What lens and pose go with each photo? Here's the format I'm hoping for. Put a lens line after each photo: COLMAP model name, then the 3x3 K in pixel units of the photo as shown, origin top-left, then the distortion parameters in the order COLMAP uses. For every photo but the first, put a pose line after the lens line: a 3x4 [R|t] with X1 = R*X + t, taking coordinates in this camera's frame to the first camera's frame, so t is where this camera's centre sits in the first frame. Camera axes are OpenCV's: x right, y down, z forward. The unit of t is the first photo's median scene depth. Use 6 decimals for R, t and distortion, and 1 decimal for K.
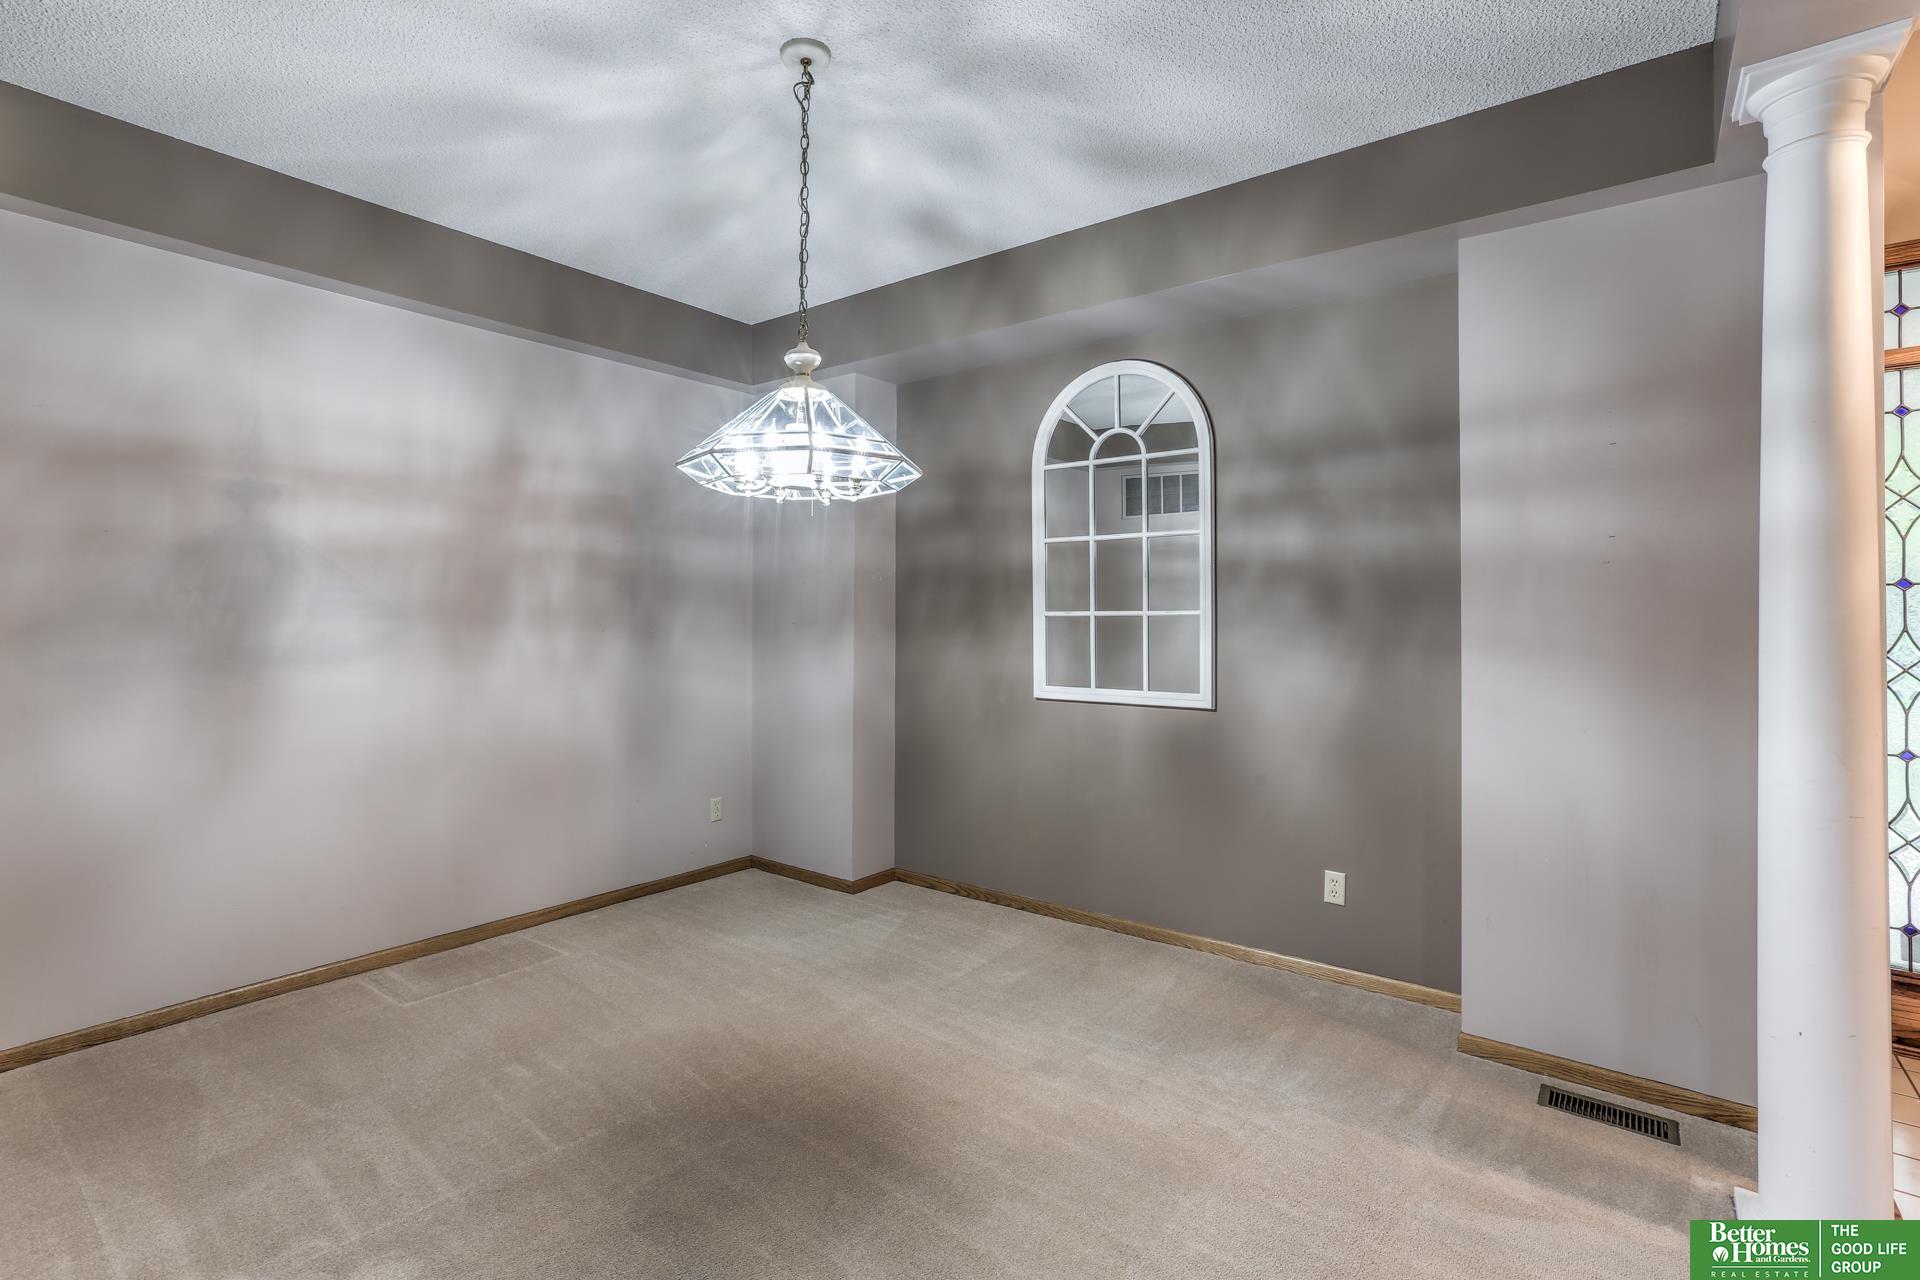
lens RADIAL K [[896.0, 0, 895.5], [0, 896.0, 604.1], [0, 0, 1]] dist [-0.022519, 0.009839]
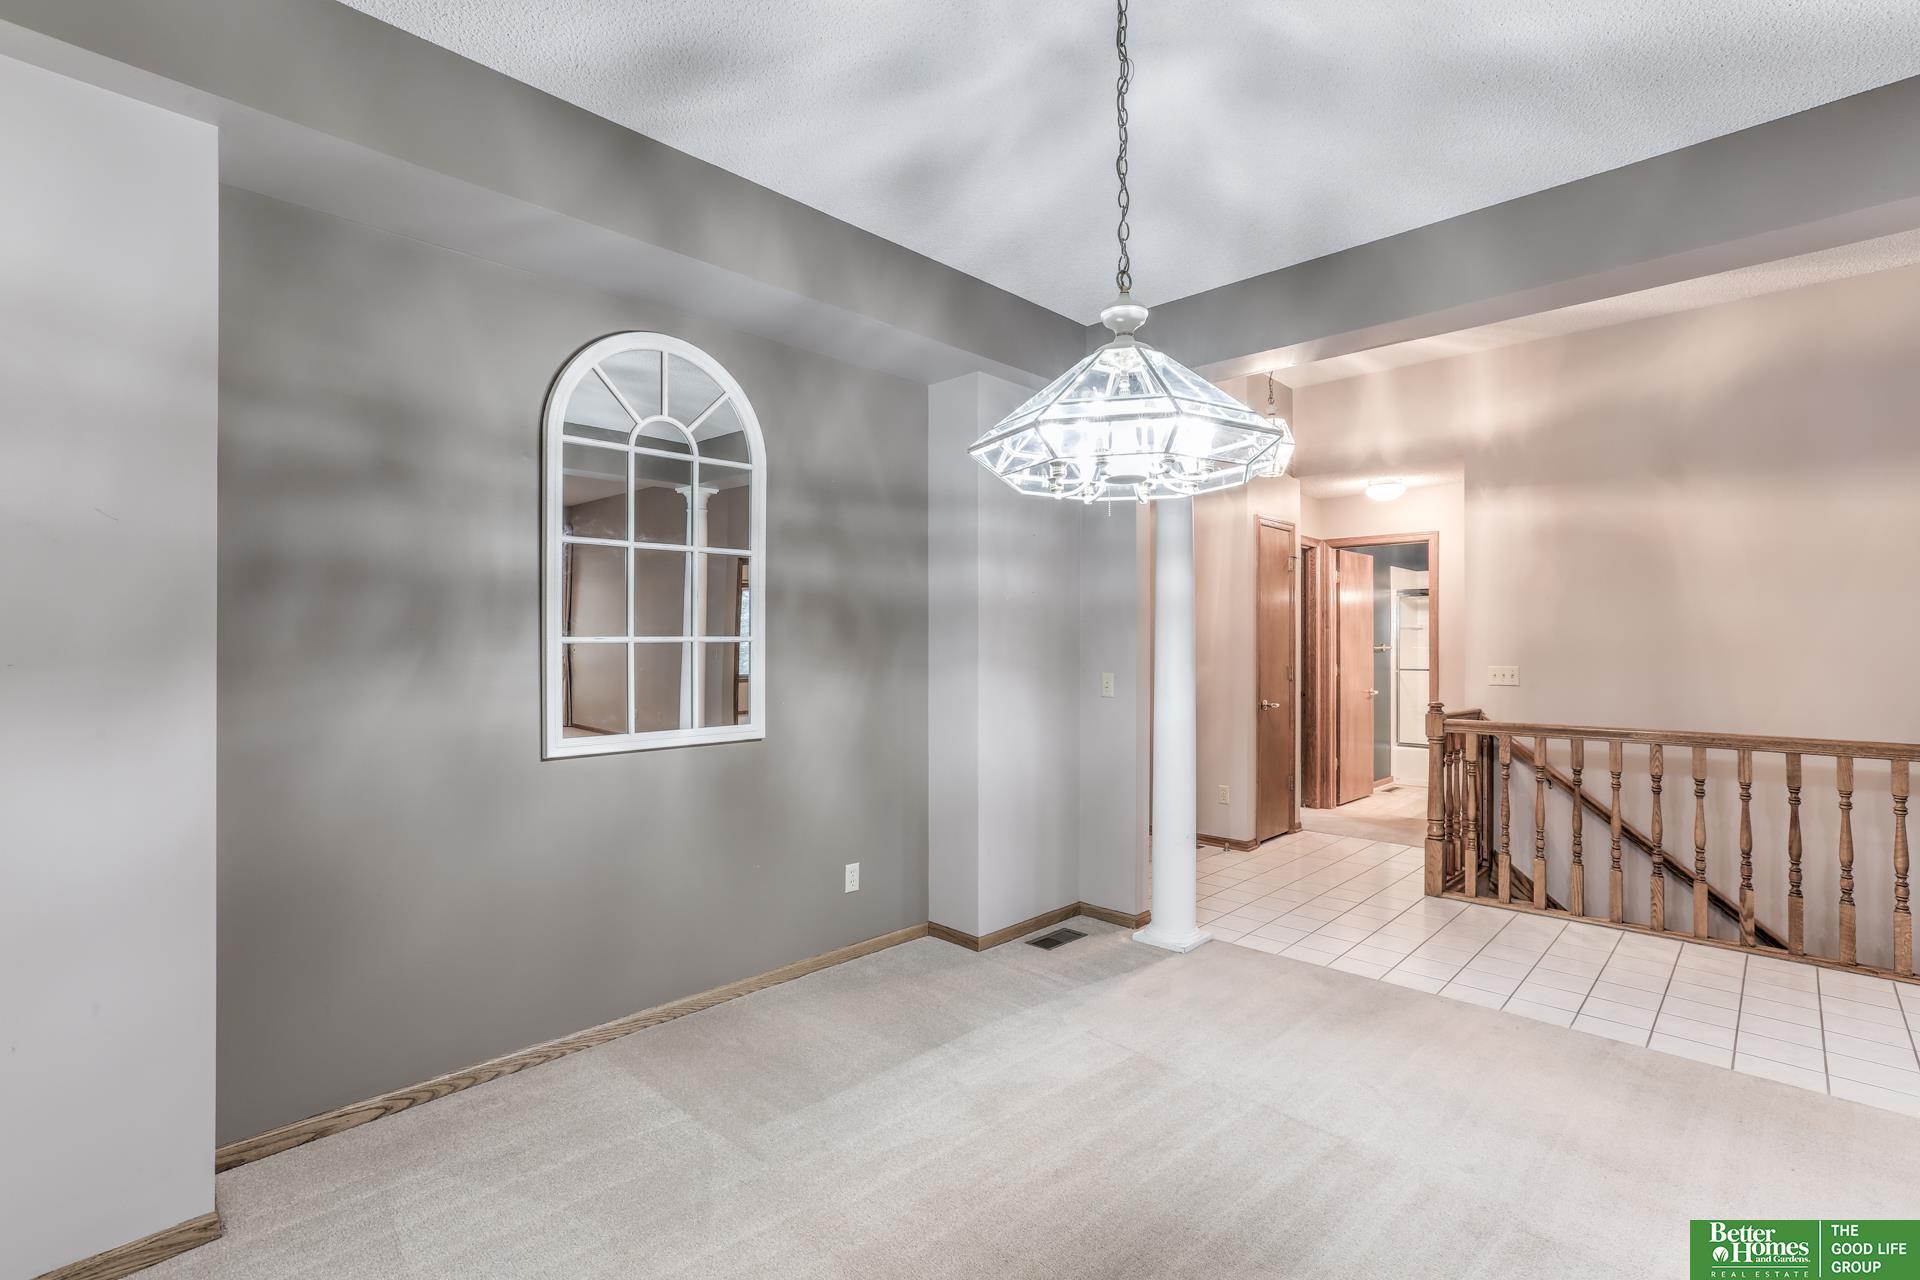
lens RADIAL K [[896.0, 0, 962.7], [0, 896.0, 637.4], [0, 0, 1]] dist [-0.022519, 0.009839]
pose [[0.076297, -0.001250, 0.997084, -0.623586], [-0.009598, 0.999952, 0.001988, 0.004625], [-0.997039, -0.009721, 0.076281, 0.744002]]
